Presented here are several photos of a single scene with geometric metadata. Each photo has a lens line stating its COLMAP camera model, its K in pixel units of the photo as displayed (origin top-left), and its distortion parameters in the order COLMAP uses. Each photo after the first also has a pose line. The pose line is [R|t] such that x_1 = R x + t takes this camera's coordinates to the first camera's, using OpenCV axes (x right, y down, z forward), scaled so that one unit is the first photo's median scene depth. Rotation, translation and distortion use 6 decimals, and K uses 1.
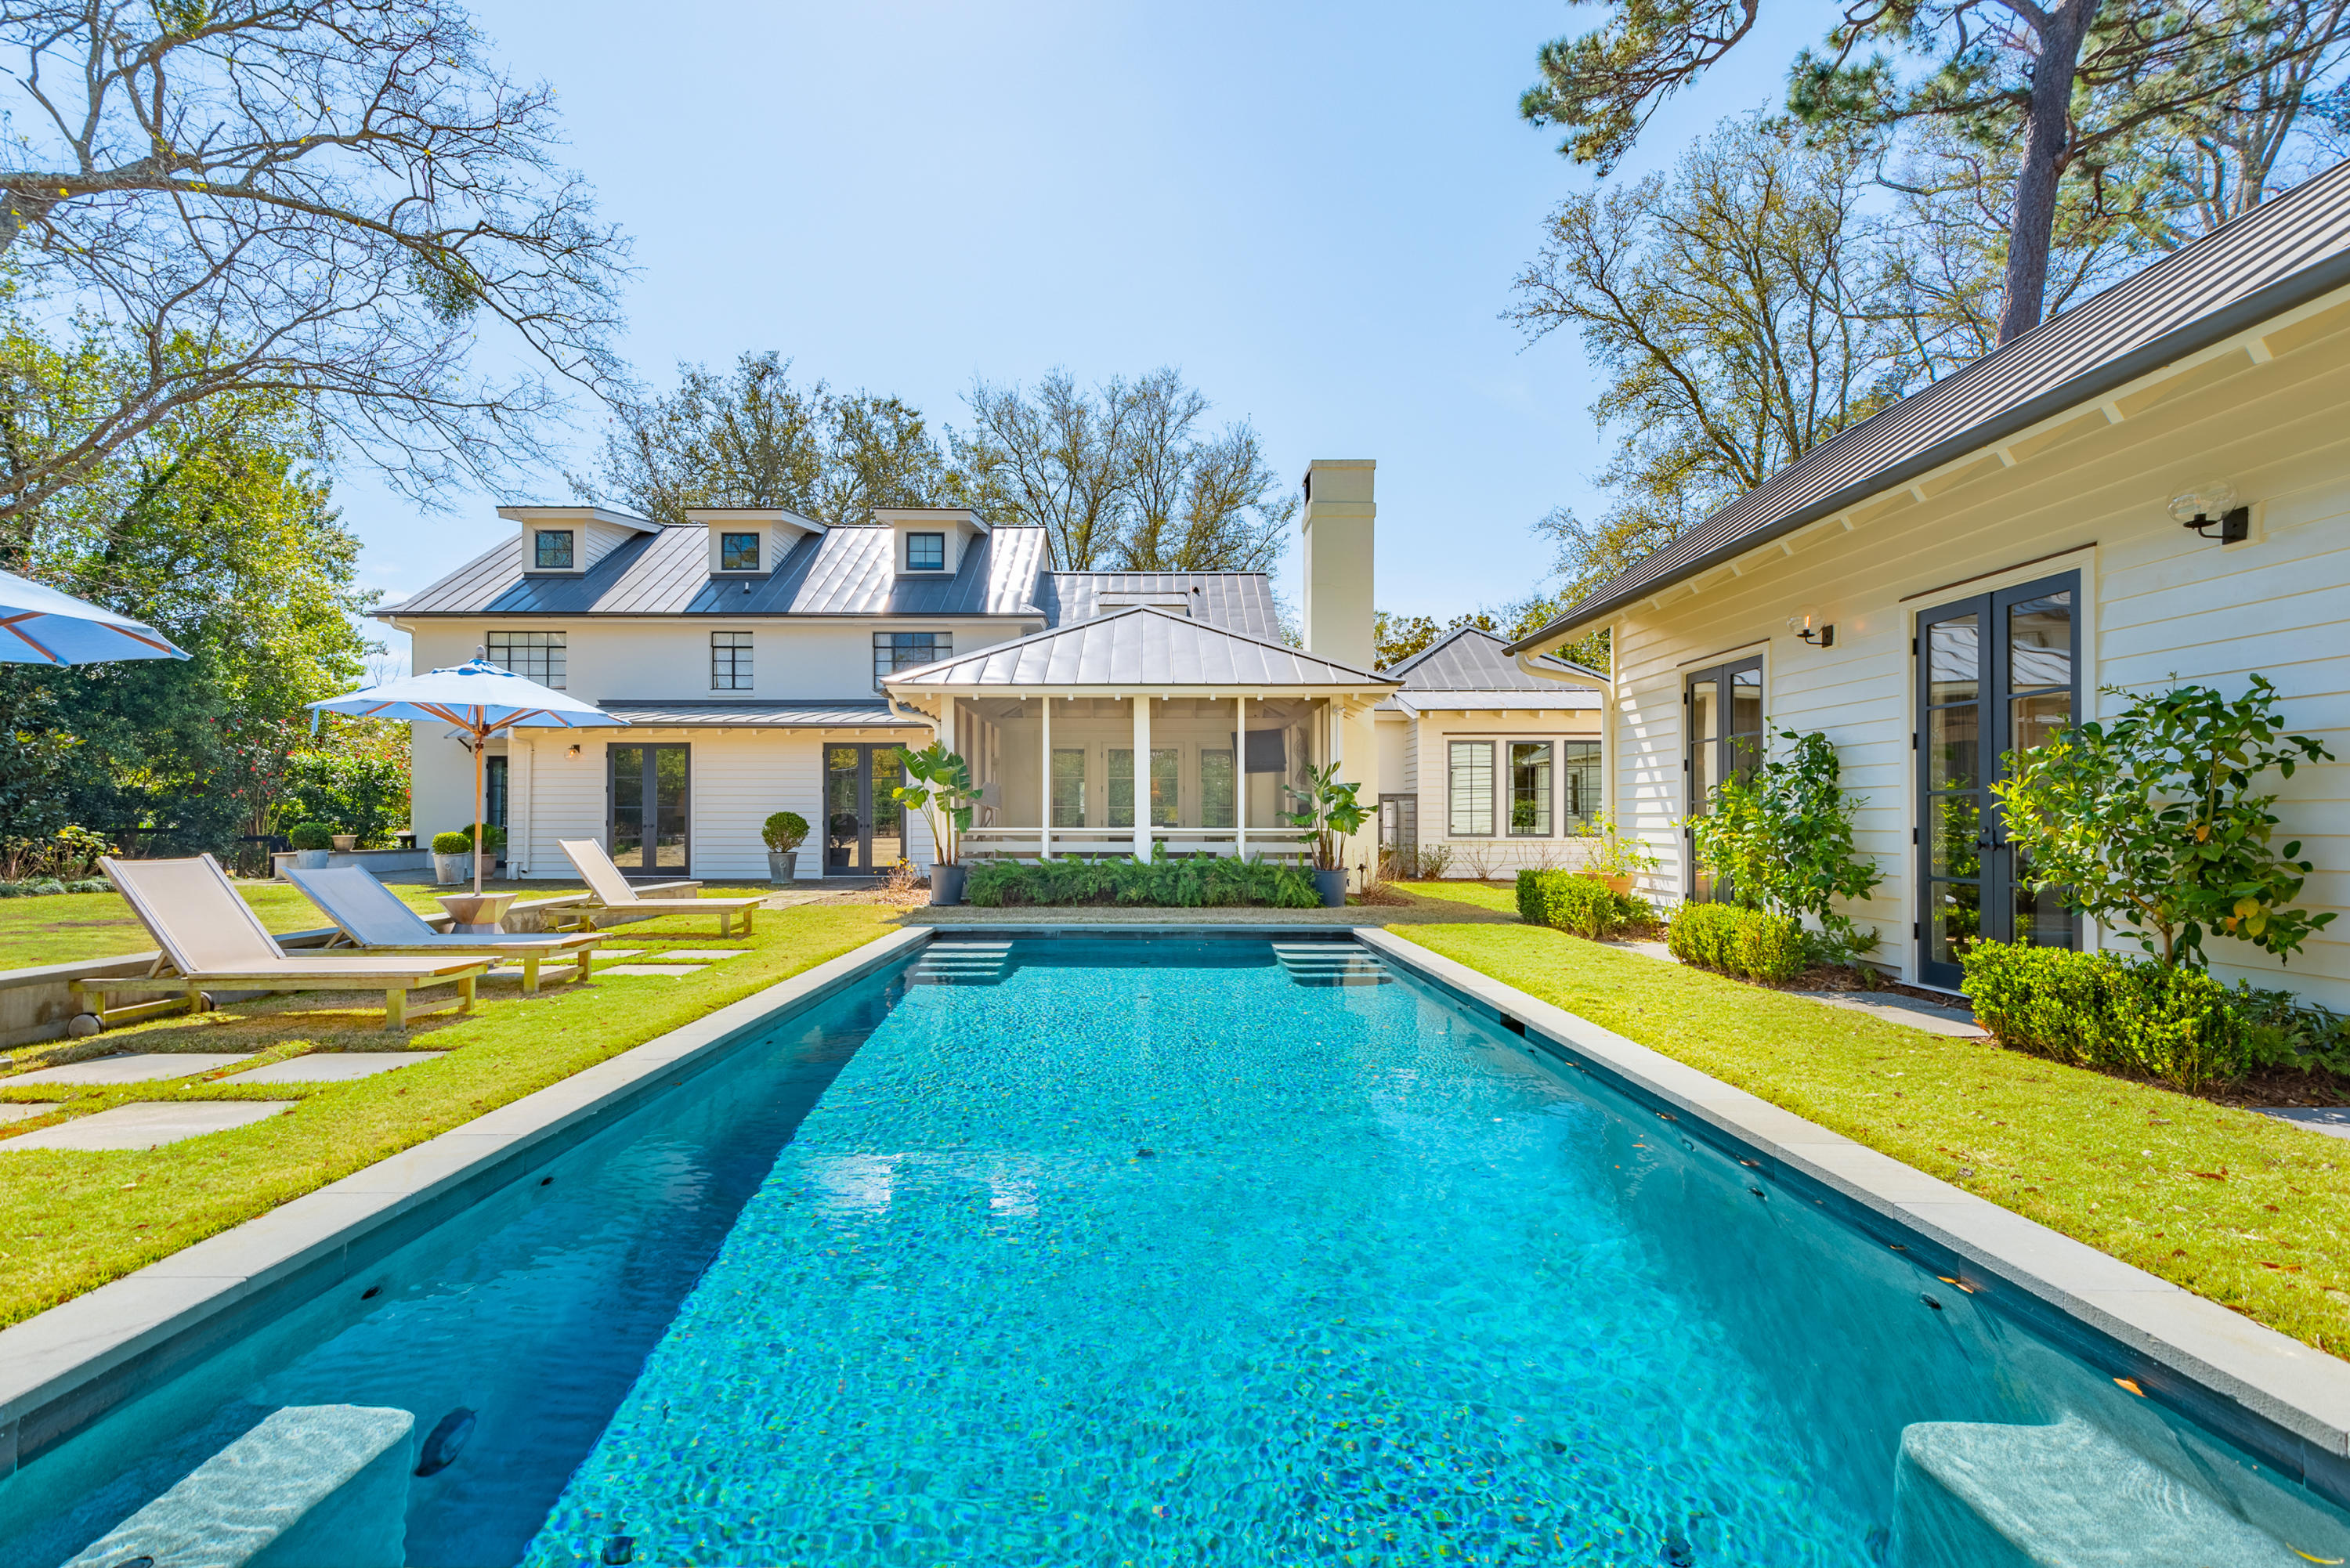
lens RADIAL K [[1094.4, 0, 1132.6], [0, 1094.4, 811.0], [0, 0, 1]] dist [0.031798, -0.013312]
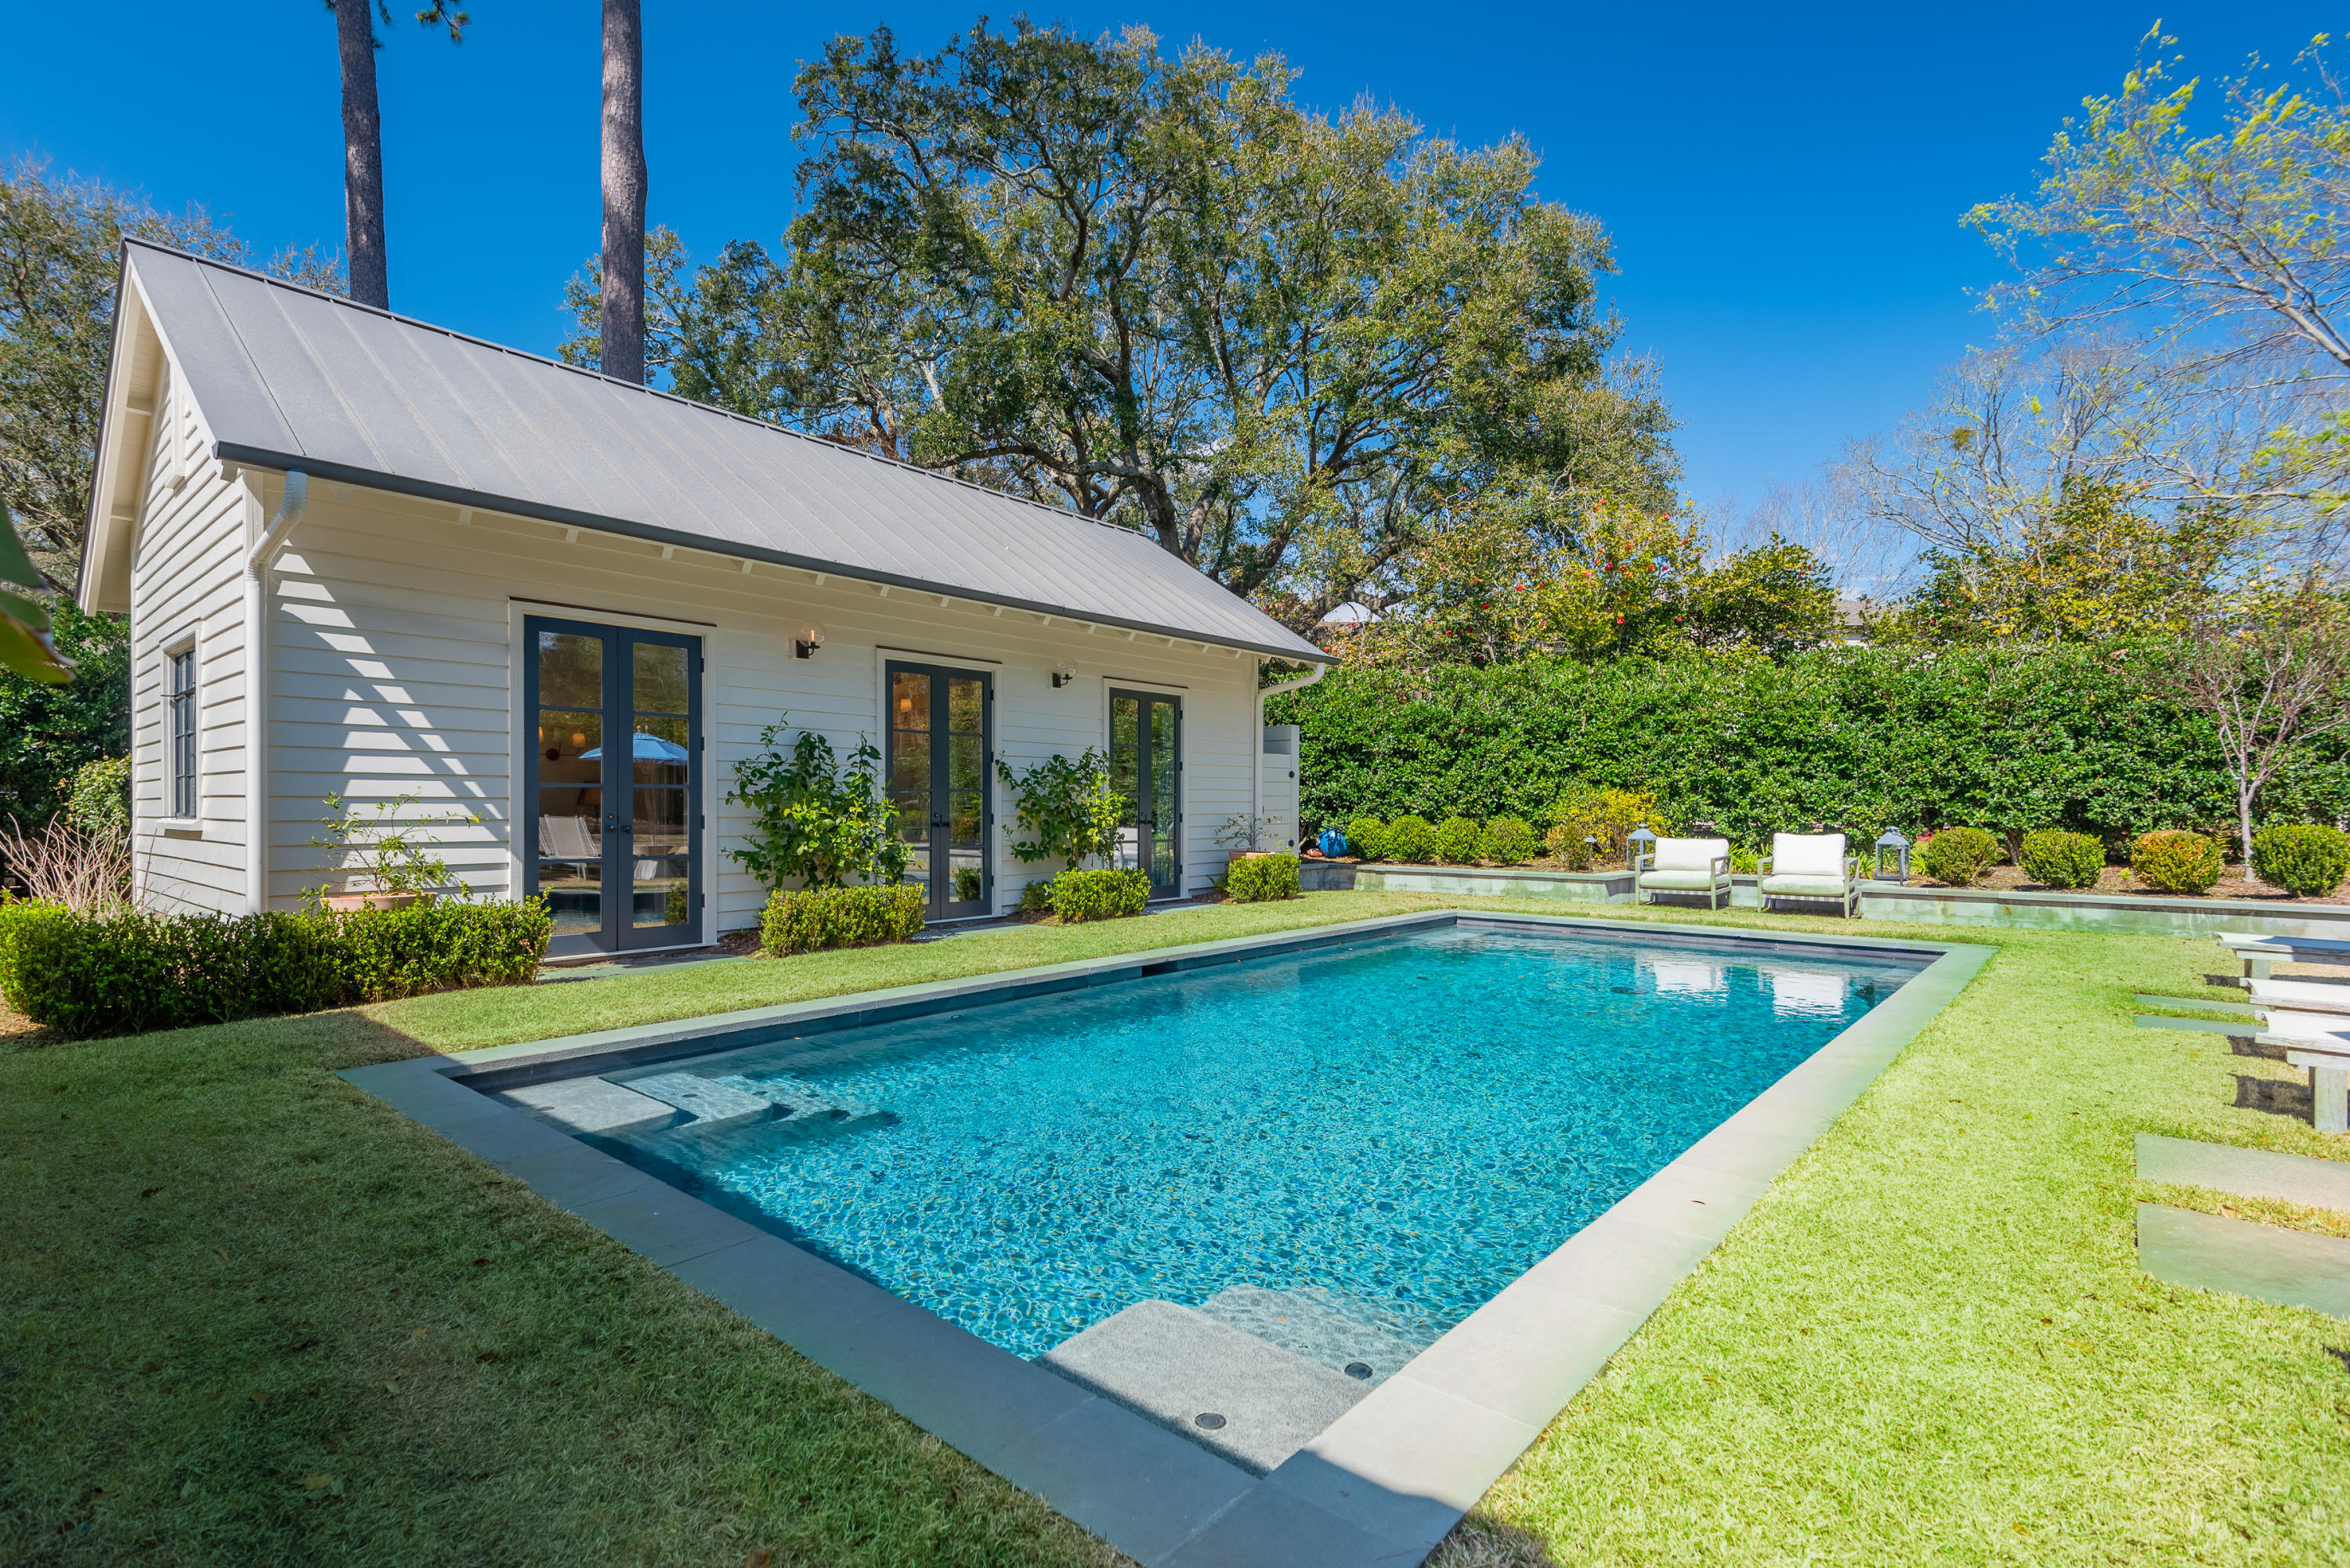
lens RADIAL K [[1094.4, 0, 1135.3], [0, 1094.4, 791.6], [0, 0, 1]] dist [0.031798, -0.013312]
pose [[-0.751292, 0.007799, 0.659924, -0.163950], [-0.008121, 0.999745, -0.021061, 0.005126], [-0.659920, -0.021183, -0.751037, 0.685147]]
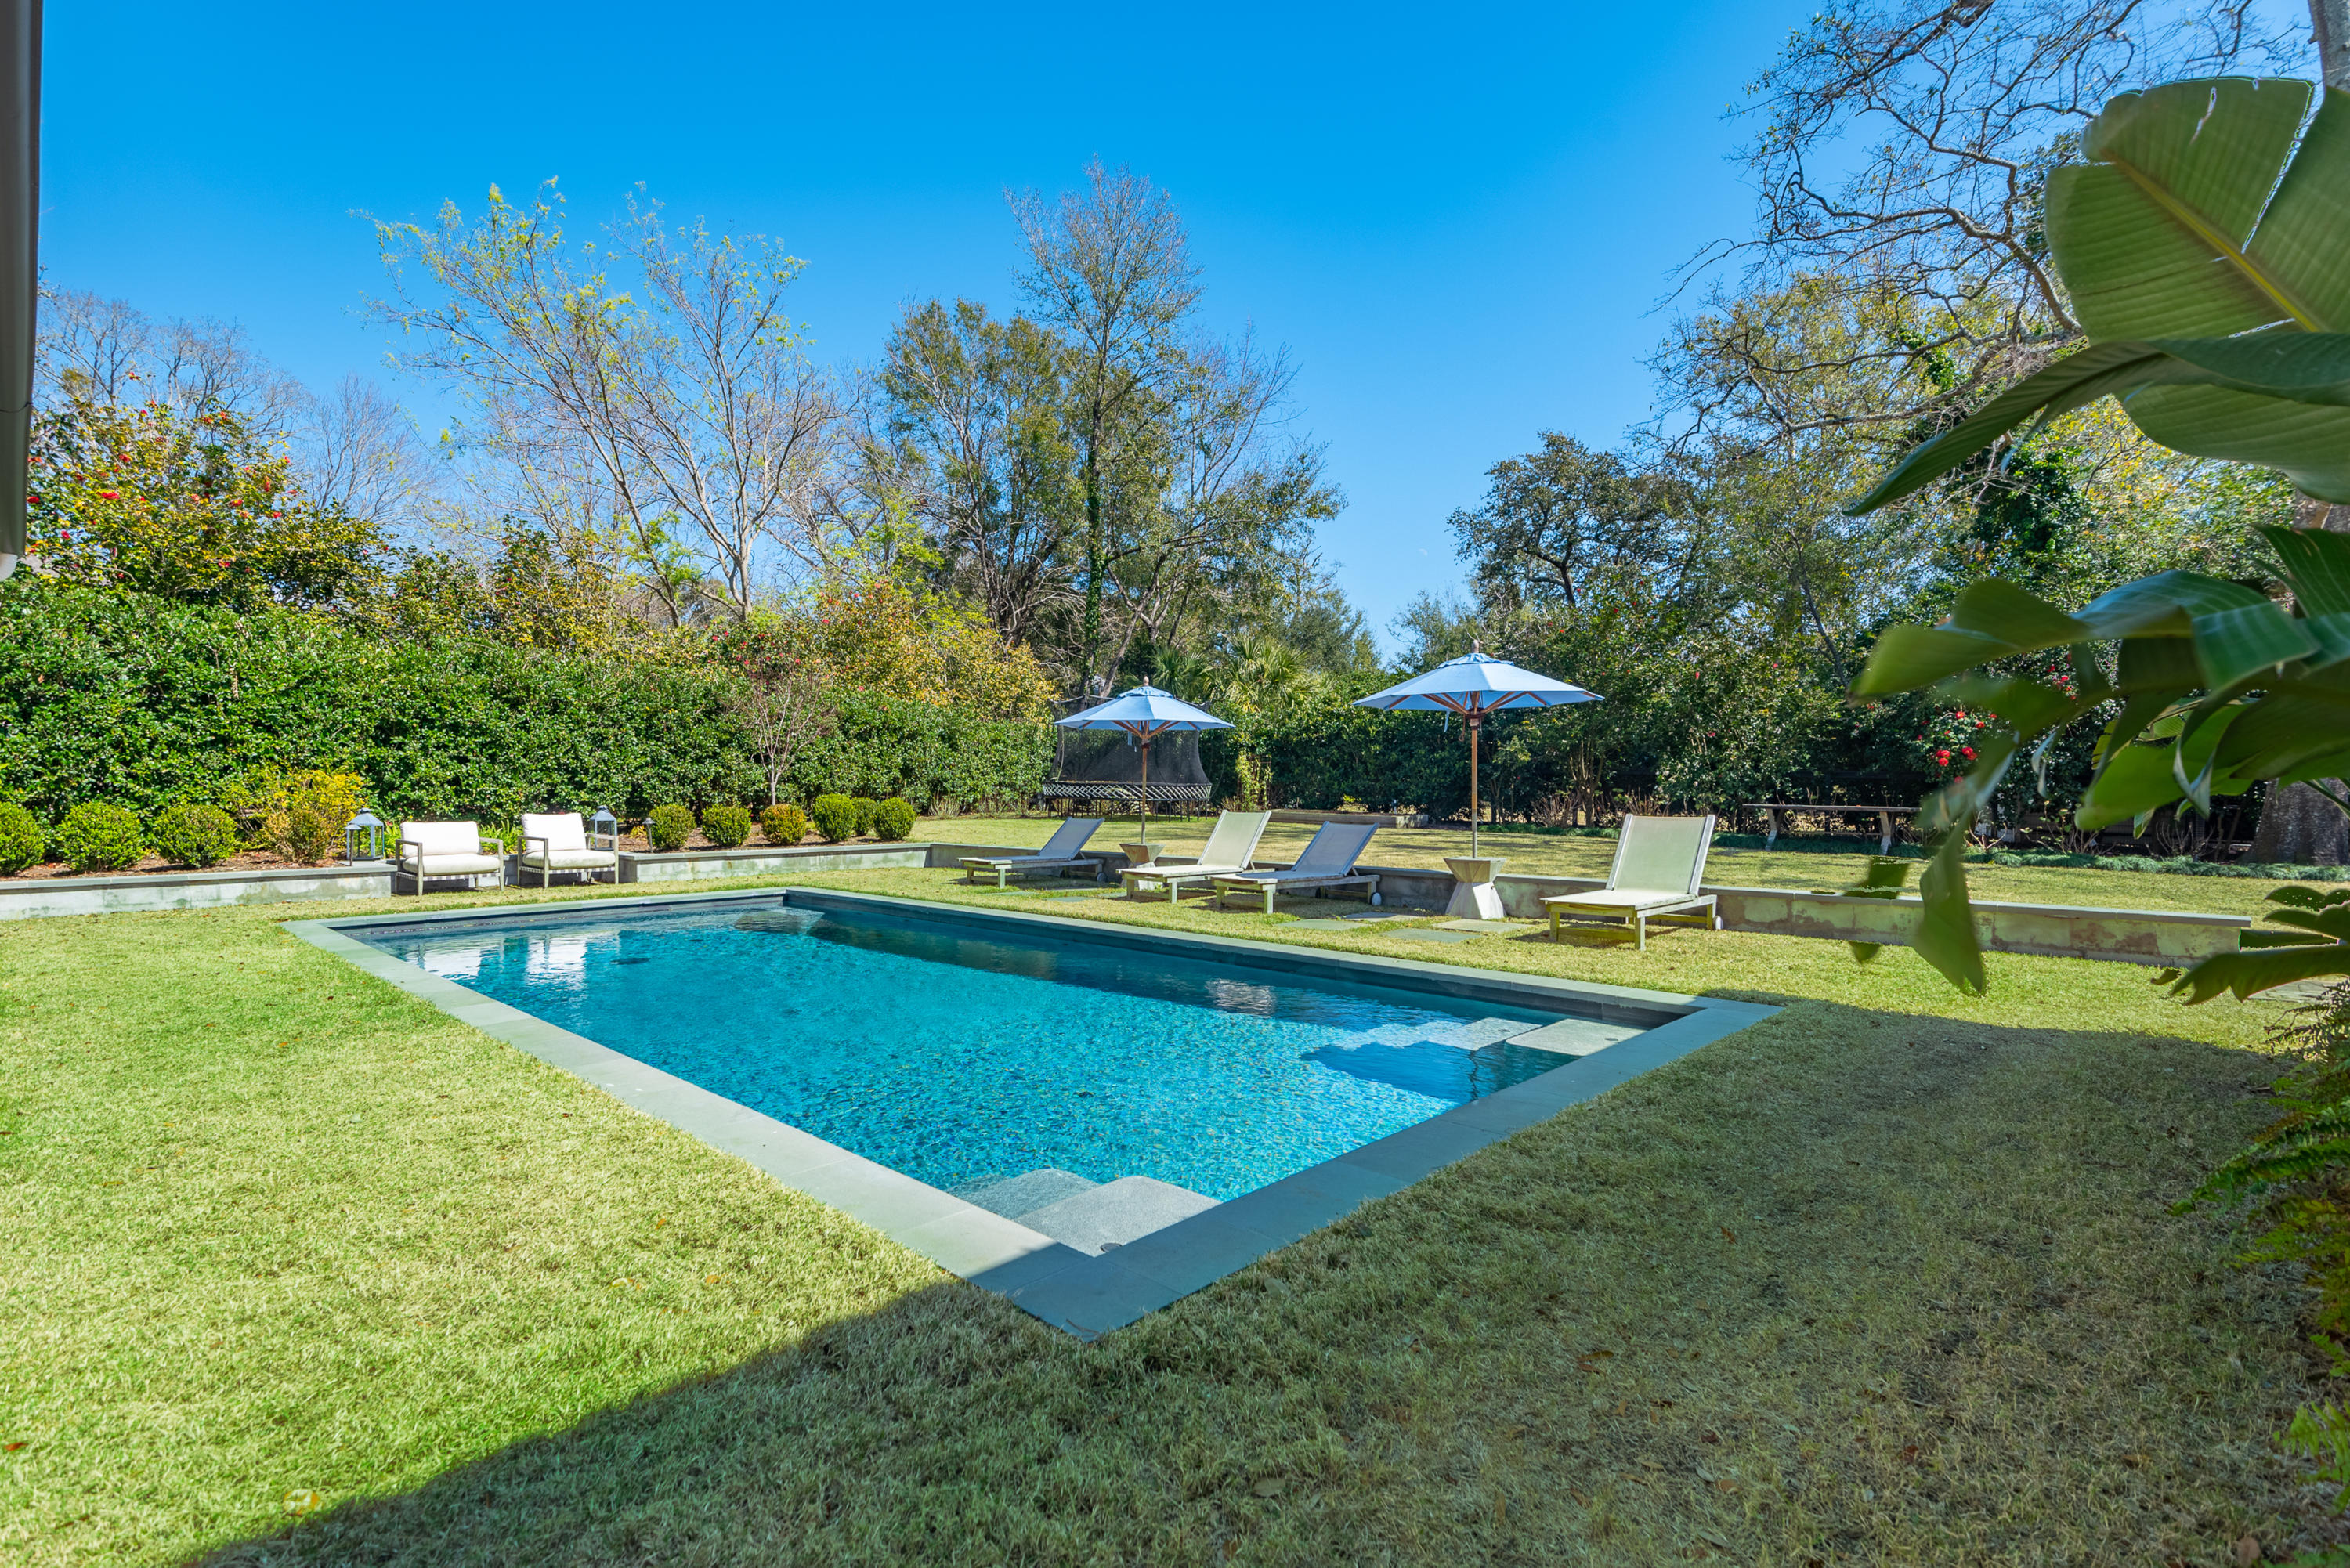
lens RADIAL K [[1075.9, 0, 1158.0], [0, 1075.9, 804.2], [0, 0, 1]] dist [-0.003258, -0.001198]
pose [[-0.683072, 0.009987, -0.730283, 0.209686], [0.007718, 0.999949, 0.006457, 0.005487], [0.730310, -0.001226, -0.683114, 0.695607]]
